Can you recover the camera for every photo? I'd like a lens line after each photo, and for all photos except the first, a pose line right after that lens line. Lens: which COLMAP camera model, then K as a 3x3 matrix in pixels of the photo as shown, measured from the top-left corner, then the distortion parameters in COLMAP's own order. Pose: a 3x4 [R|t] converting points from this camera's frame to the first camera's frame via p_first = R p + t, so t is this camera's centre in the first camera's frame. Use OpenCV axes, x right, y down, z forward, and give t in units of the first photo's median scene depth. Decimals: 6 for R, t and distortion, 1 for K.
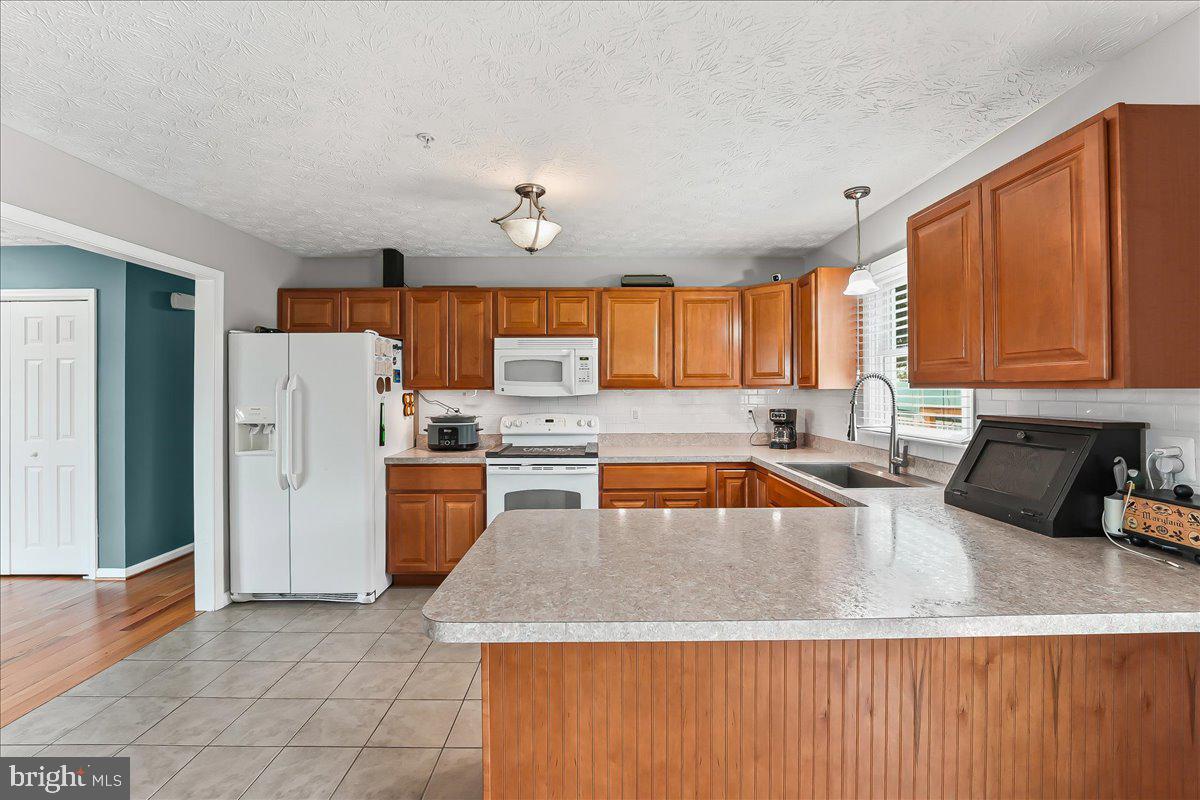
lens RADIAL K [[503.5, 0, 599.0], [0, 503.5, 385.3], [0, 0, 1]] dist [-0.024084, 0.004509]
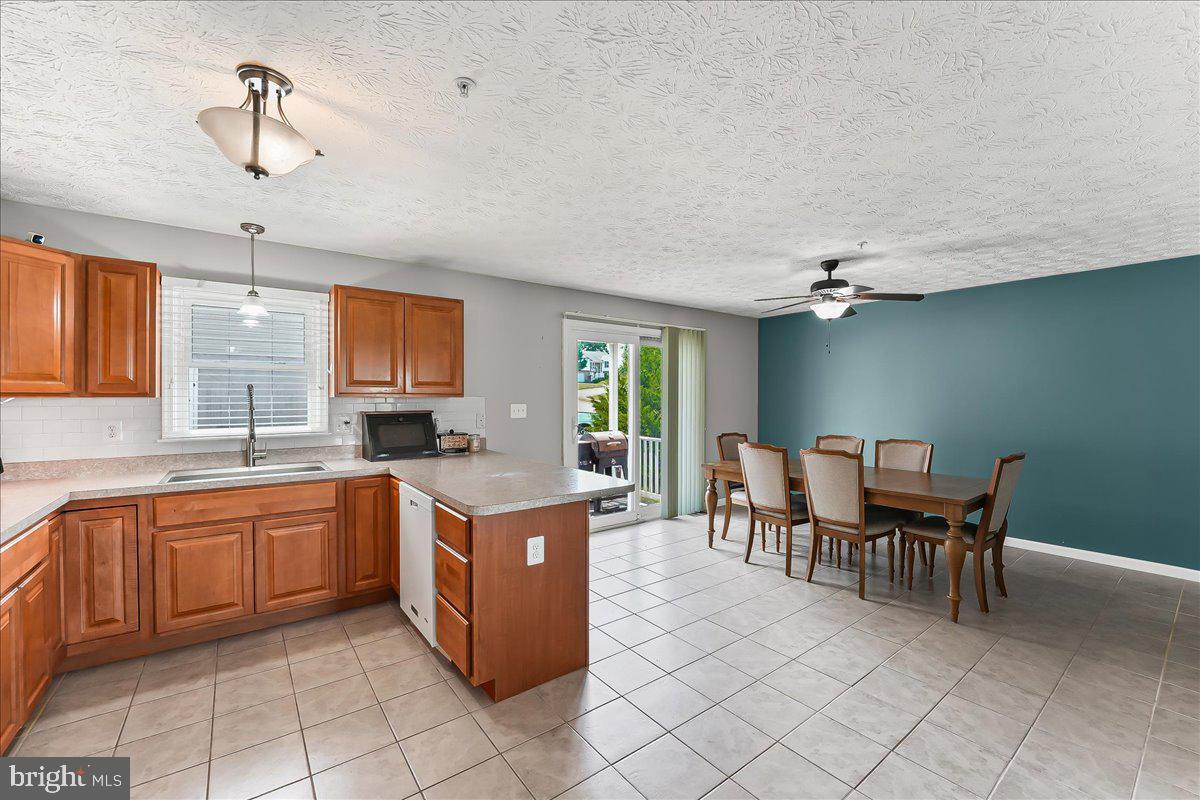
lens RADIAL K [[491.2, 0, 596.9], [0, 491.2, 400.7], [0, 0, 1]] dist [-0.020694, 0.000694]
pose [[-0.590524, -0.004389, 0.807009, -0.681444], [-0.006171, 0.999981, 0.000923, 0.006668], [-0.806997, -0.004435, -0.590539, 0.796264]]
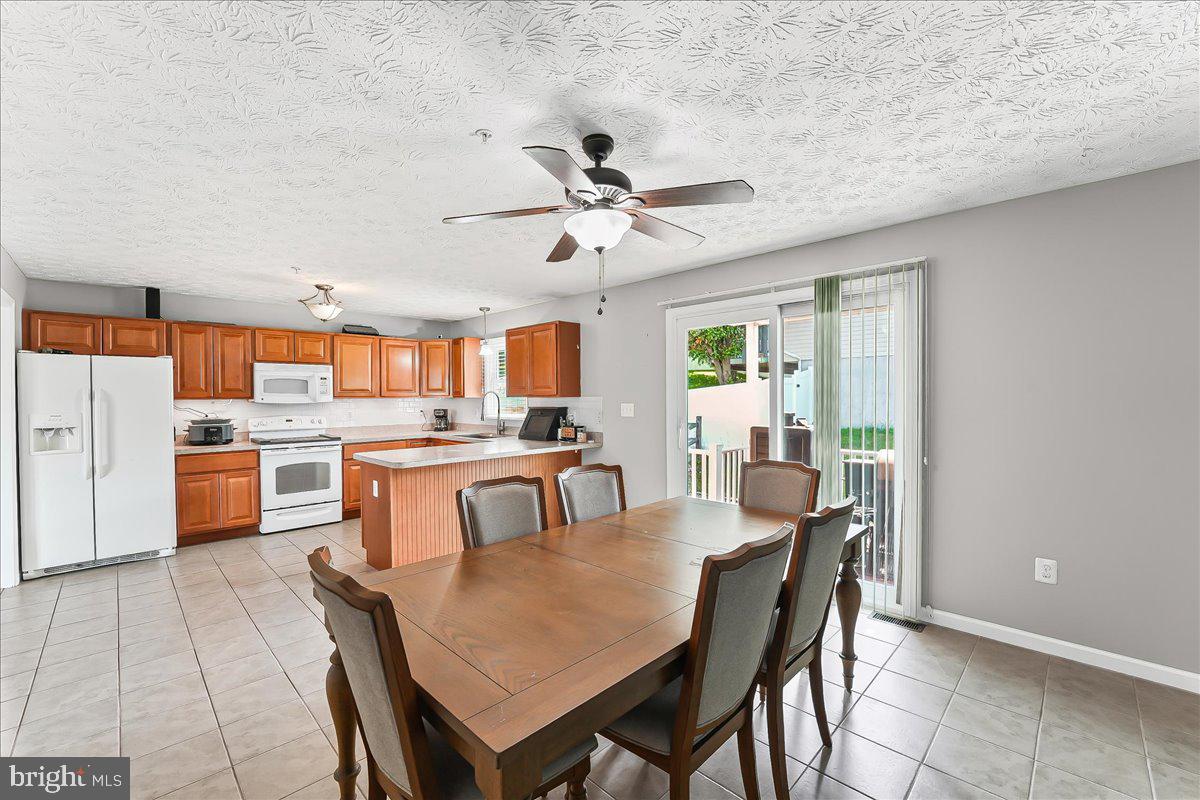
lens RADIAL K [[491.2, 0, 596.9], [0, 491.2, 400.7], [0, 0, 1]] dist [-0.020694, 0.000694]
pose [[0.716244, -0.008495, 0.697798, -0.512068], [-0.000864, 0.999914, 0.013059, -0.006057], [-0.697850, -0.009956, 0.716175, -0.718556]]
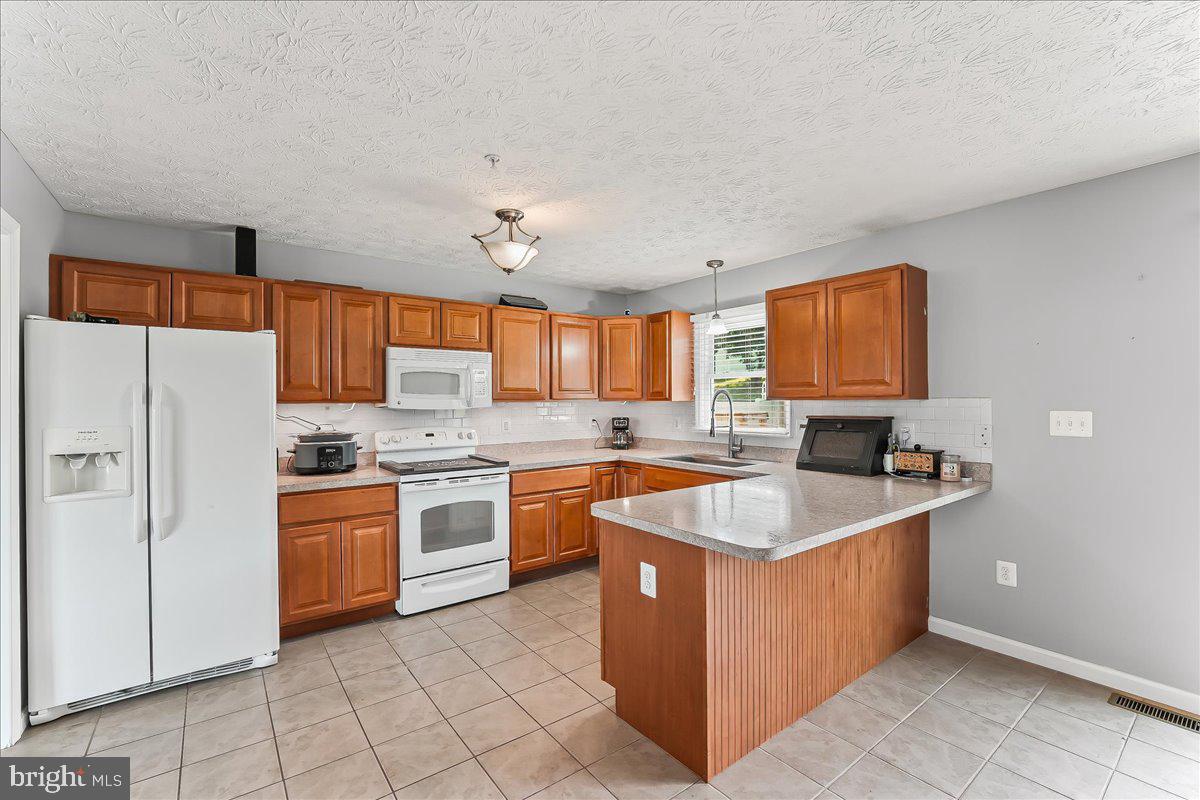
lens RADIAL K [[515.8, 0, 600.0], [0, 515.8, 400.0], [0, 0, 1]] dist [-0.015324, 0.000323]
pose [[0.802195, -0.001458, 0.597061, -0.495904], [-0.000479, 0.999995, 0.003086, 0.000342], [-0.597062, -0.002762, 0.802190, 0.007822]]
